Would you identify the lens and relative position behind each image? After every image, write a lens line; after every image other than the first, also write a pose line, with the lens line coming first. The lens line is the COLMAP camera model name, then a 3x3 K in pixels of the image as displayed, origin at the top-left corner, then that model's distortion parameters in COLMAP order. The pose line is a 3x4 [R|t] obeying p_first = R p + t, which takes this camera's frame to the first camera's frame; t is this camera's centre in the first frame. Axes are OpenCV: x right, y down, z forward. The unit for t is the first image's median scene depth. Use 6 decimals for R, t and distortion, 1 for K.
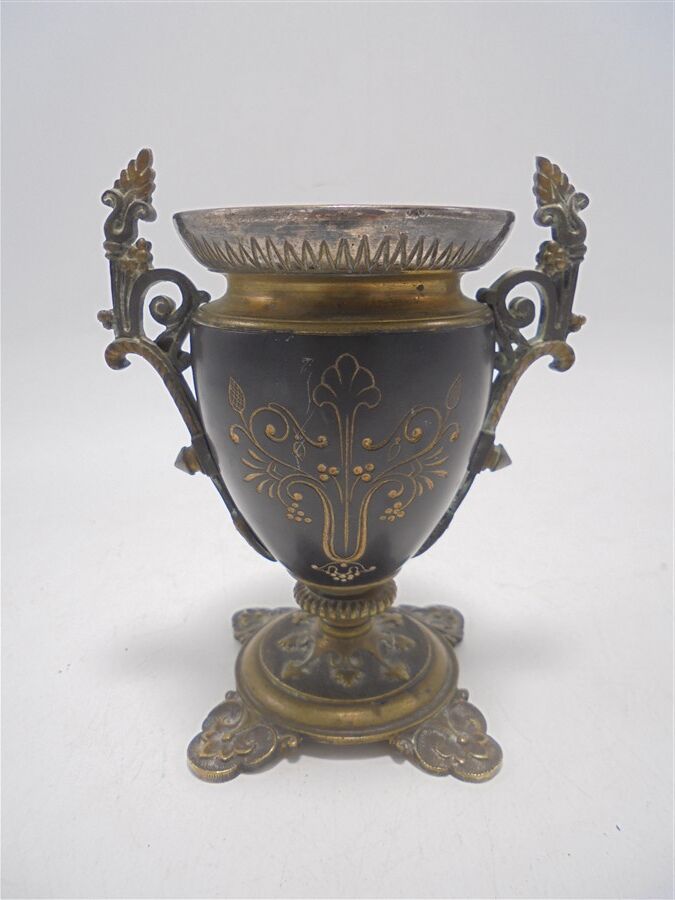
lens RADIAL K [[681.1, 0, 340.2], [0, 681.1, 451.3], [0, 0, 1]] dist [-0.121271, 0.131401]
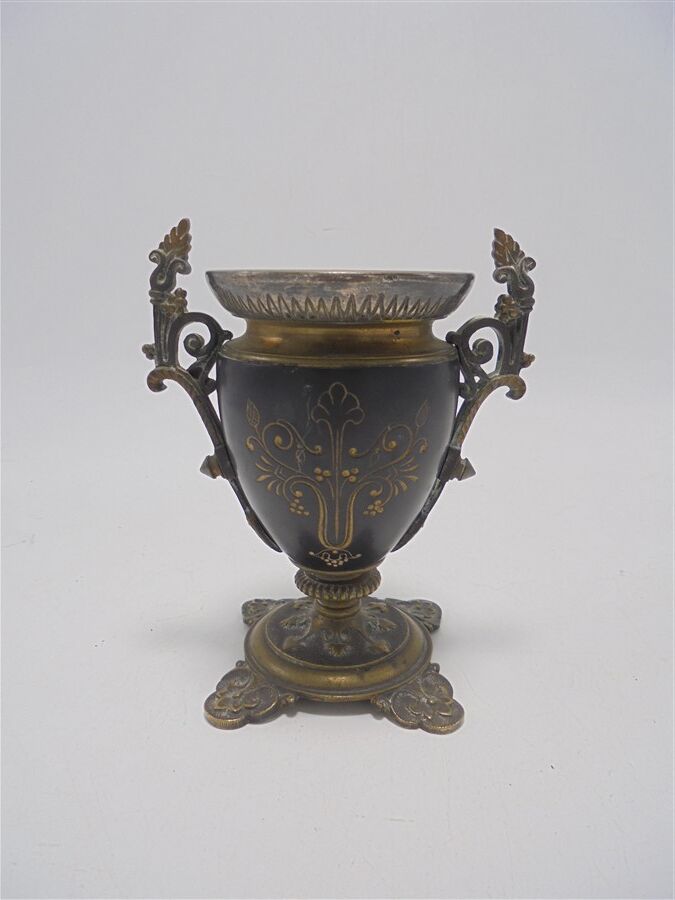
lens RADIAL K [[681.1, 0, 340.2], [0, 681.1, 451.3], [0, 0, 1]] dist [-0.121271, 0.131401]
pose [[0.999764, 0.017649, -0.012676, 0.026622], [-0.018152, 0.999004, -0.040756, 0.033664], [0.011944, 0.040976, 0.999089, -0.243887]]
